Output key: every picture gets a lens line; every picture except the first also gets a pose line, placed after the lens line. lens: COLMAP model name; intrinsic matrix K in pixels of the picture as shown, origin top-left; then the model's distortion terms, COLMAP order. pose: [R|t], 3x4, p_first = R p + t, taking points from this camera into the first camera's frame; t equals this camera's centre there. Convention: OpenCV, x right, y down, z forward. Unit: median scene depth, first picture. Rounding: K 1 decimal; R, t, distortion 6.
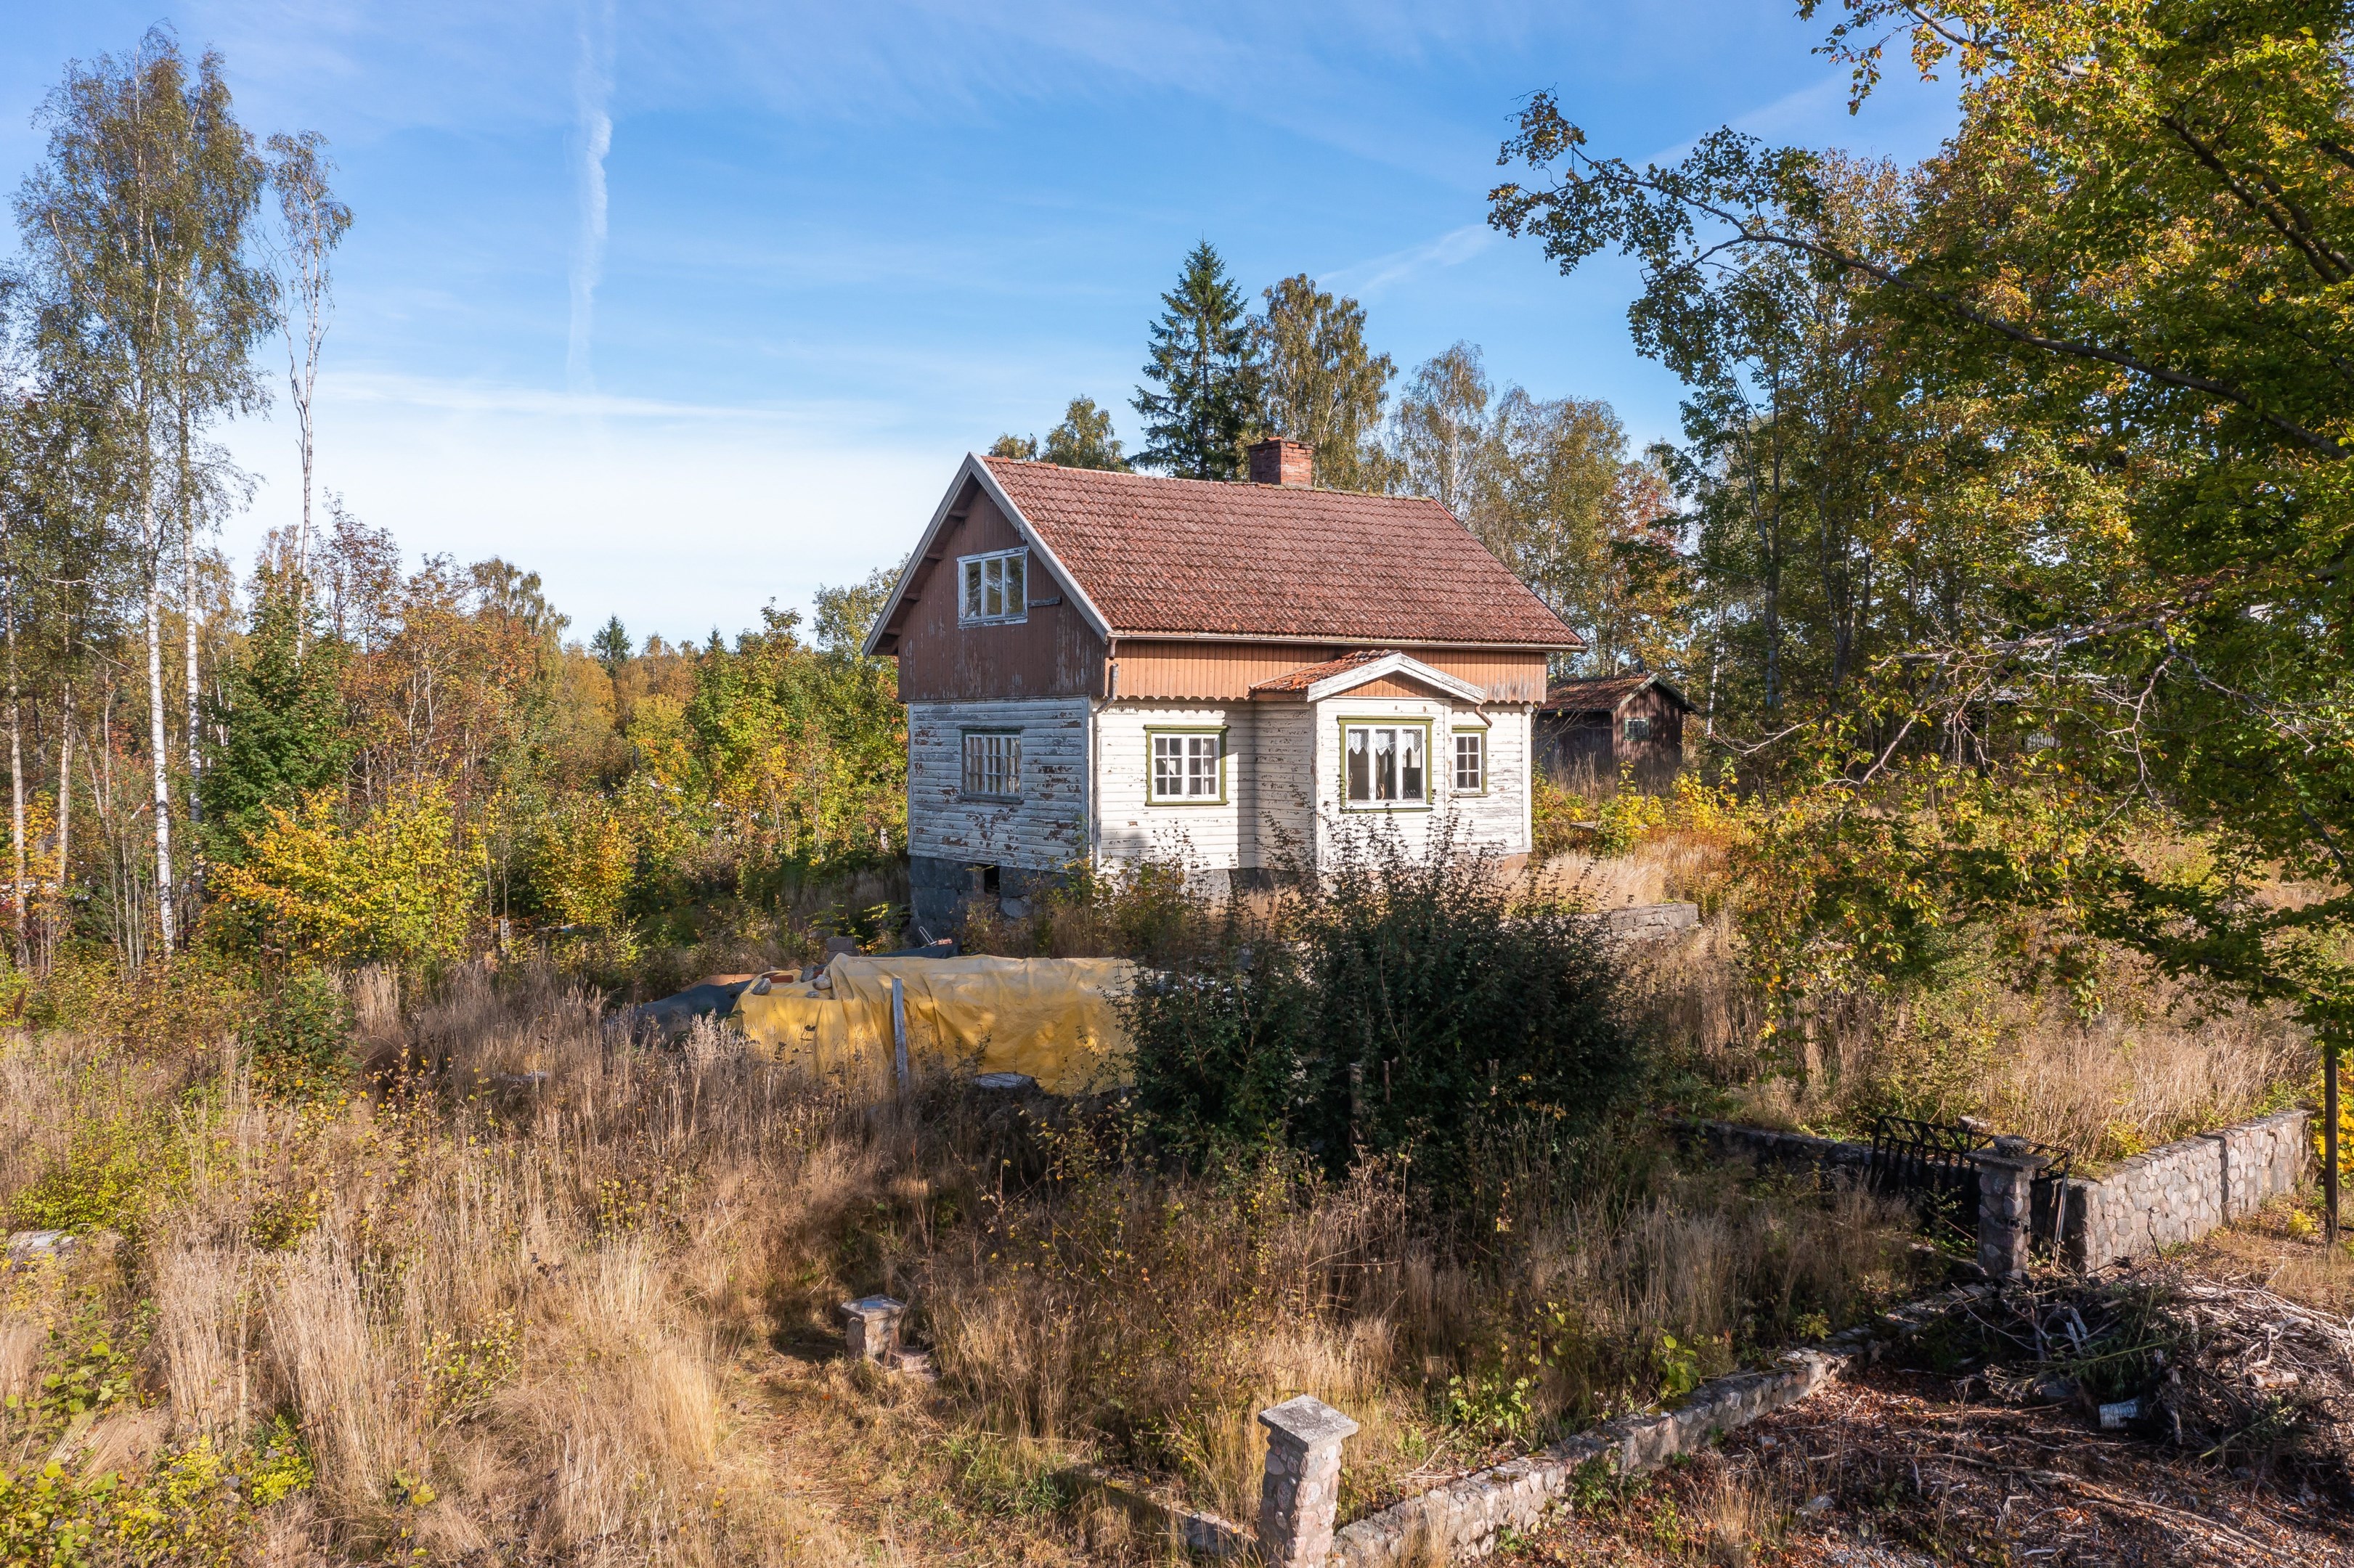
lens RADIAL K [[1878.8, 0, 1163.9], [0, 1878.8, 756.1], [0, 0, 1]] dist [-0.043628, 0.061419]
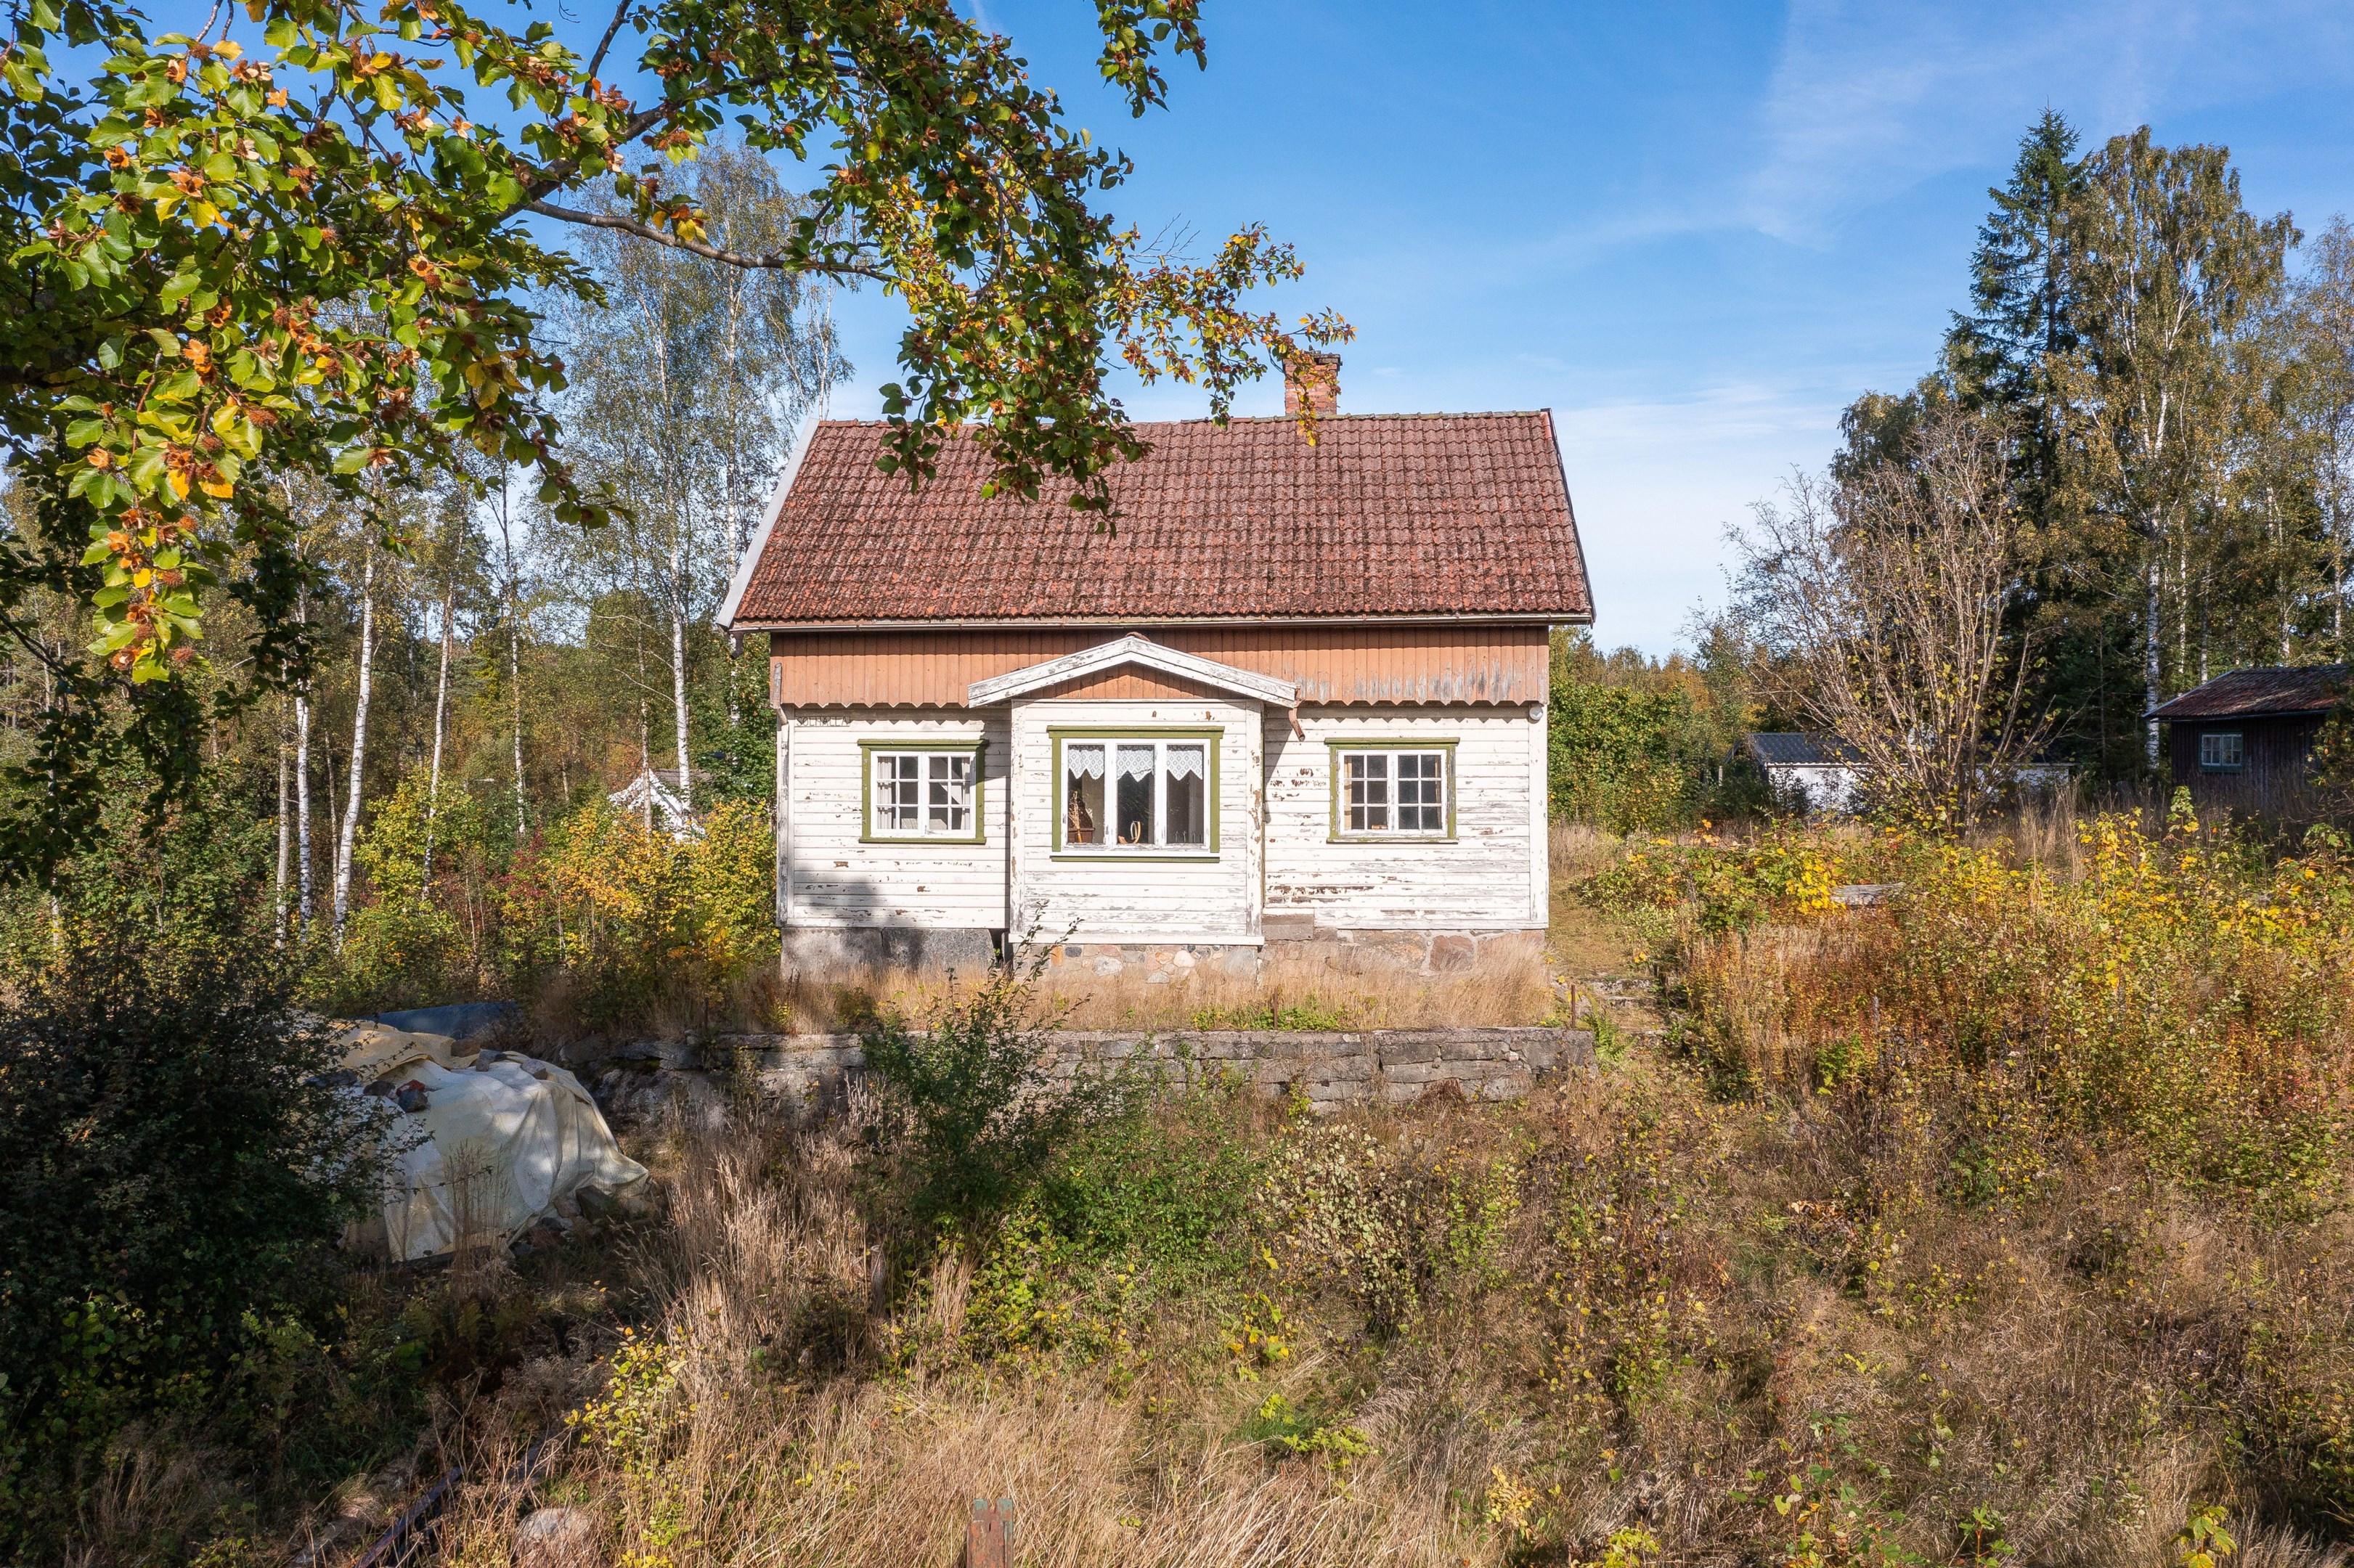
lens RADIAL K [[1878.8, 0, 1163.9], [0, 1878.8, 756.1], [0, 0, 1]] dist [-0.043628, 0.061419]
pose [[0.782278, 0.001357, -0.622928, 0.432966], [-0.005568, 0.999973, -0.004813, -0.005030], [0.622905, 0.007233, 0.782264, 0.345667]]
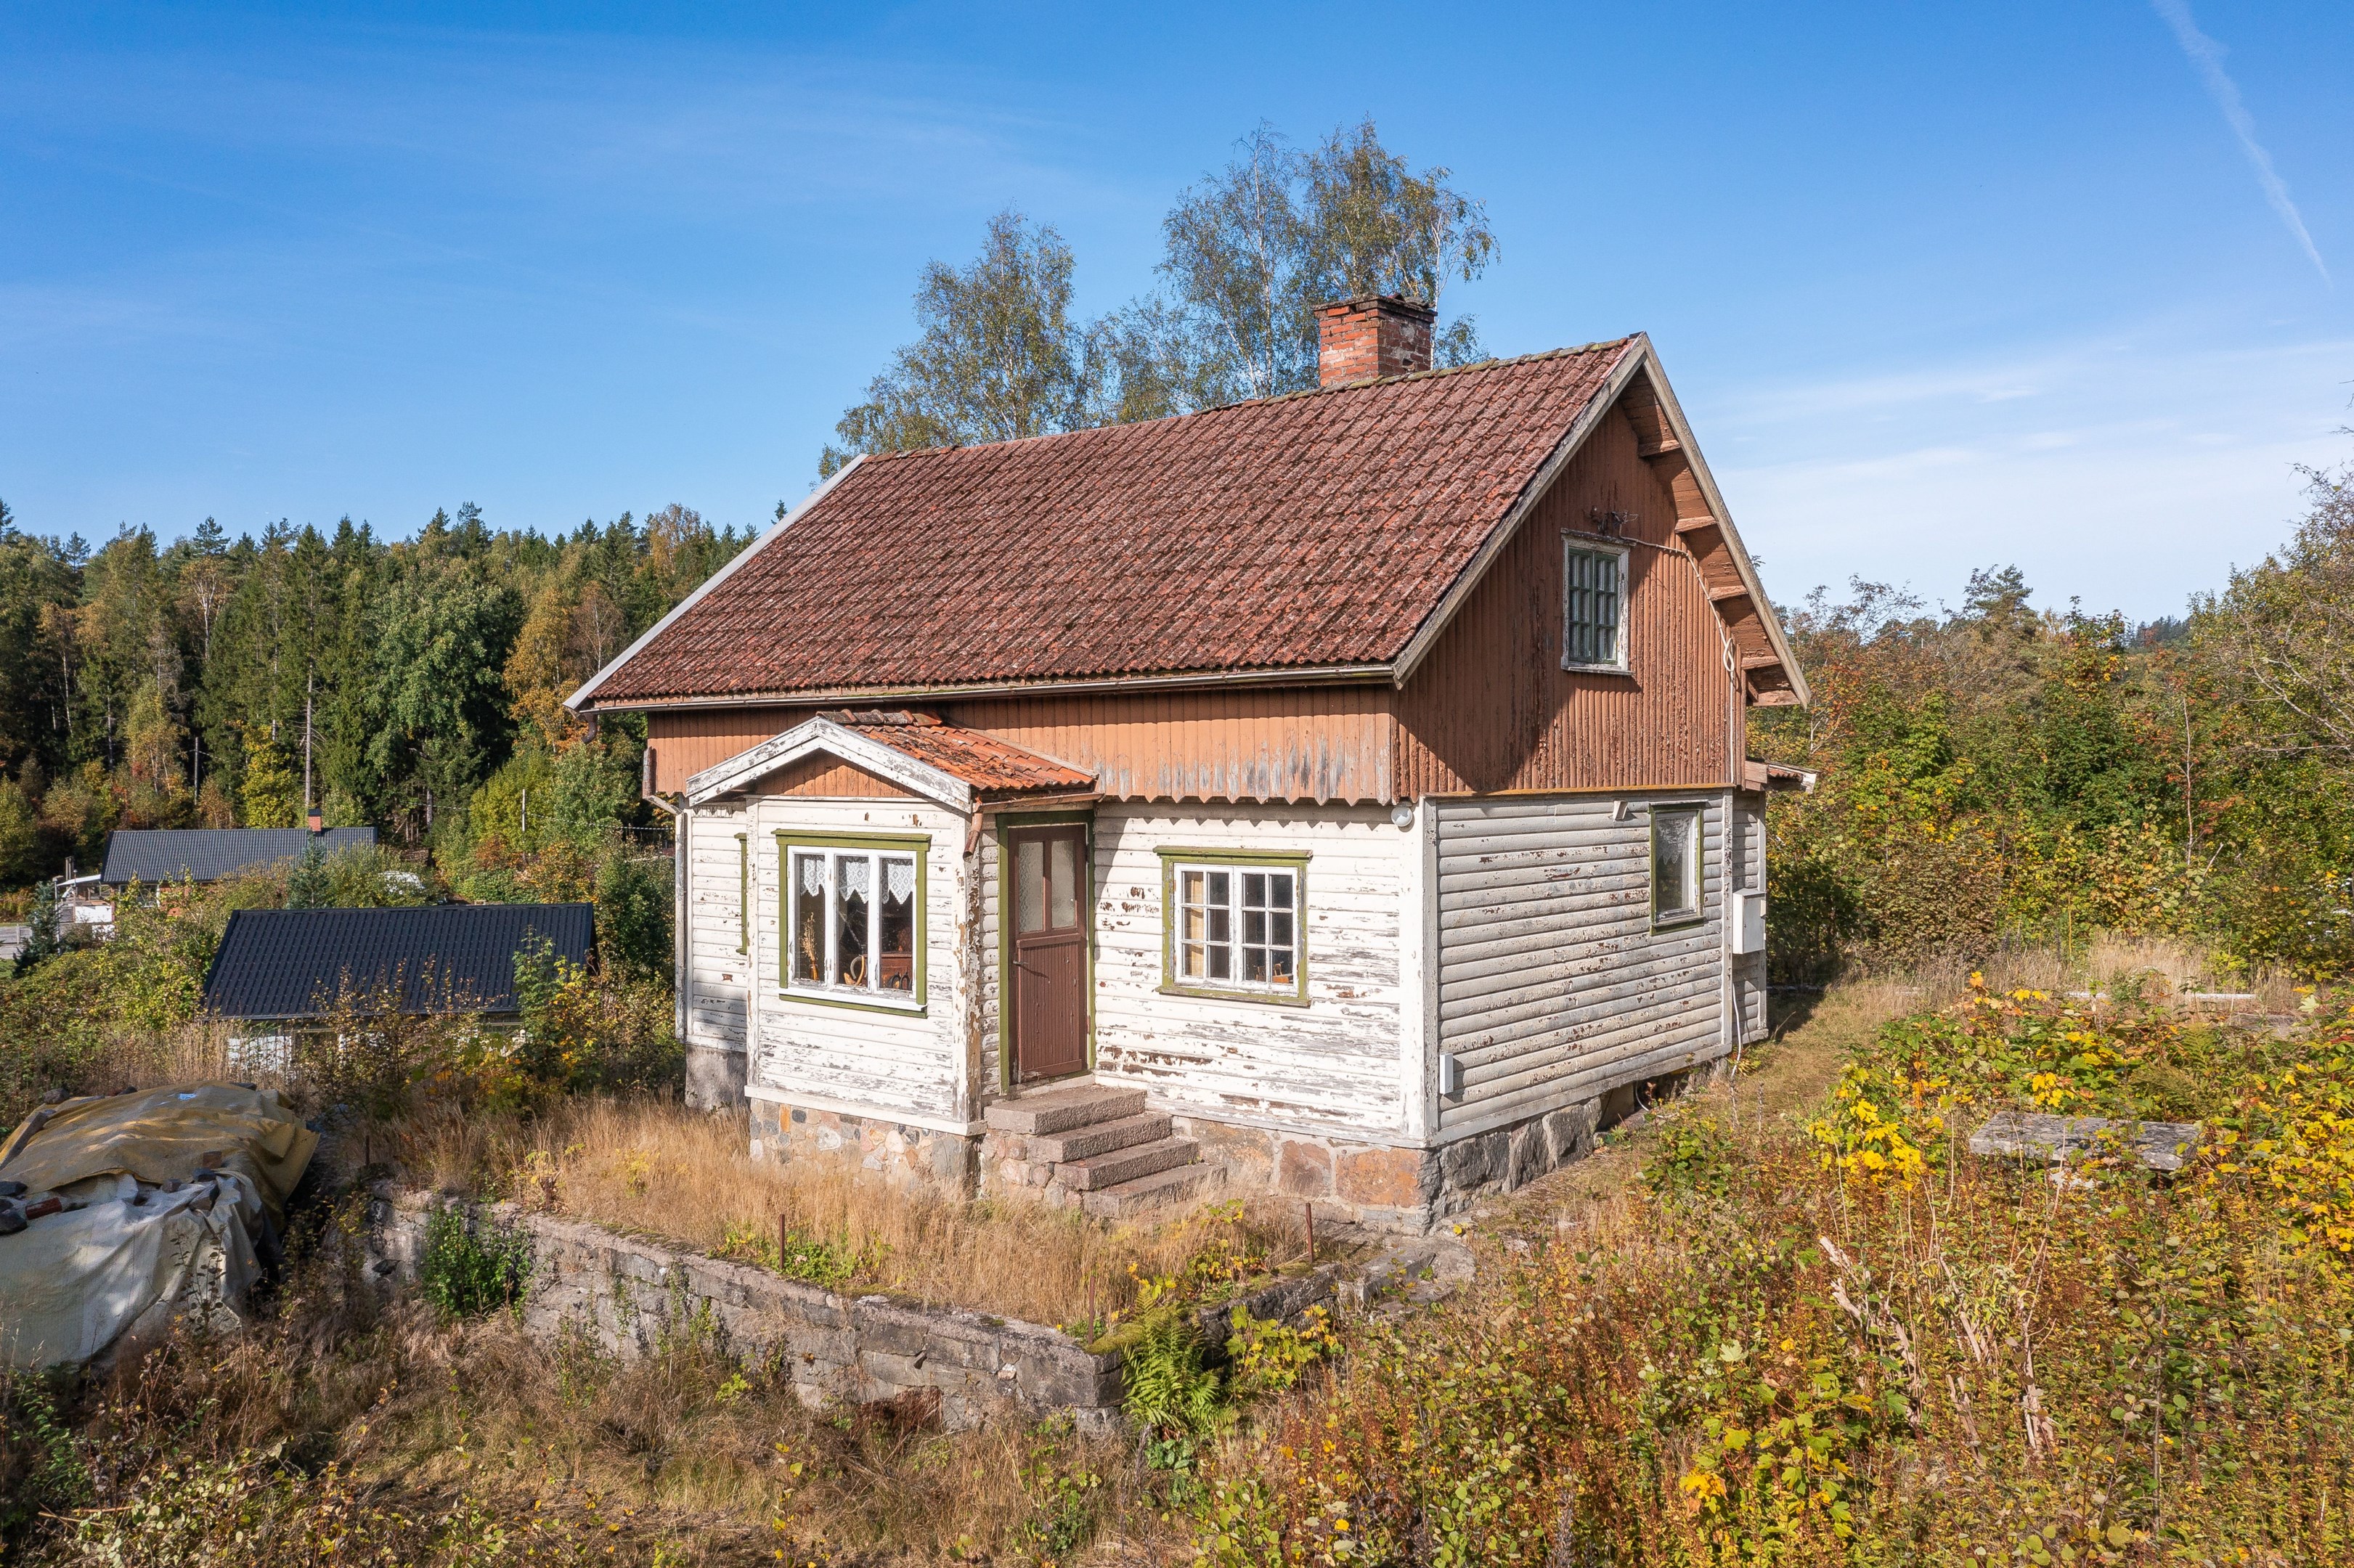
lens RADIAL K [[1878.8, 0, 1163.9], [0, 1878.8, 756.1], [0, 0, 1]] dist [-0.043628, 0.061419]
pose [[0.295600, -0.004105, -0.955303, 0.506544], [-0.005287, 0.999968, -0.005933, -0.030826], [0.955297, 0.006804, 0.295569, 0.706228]]
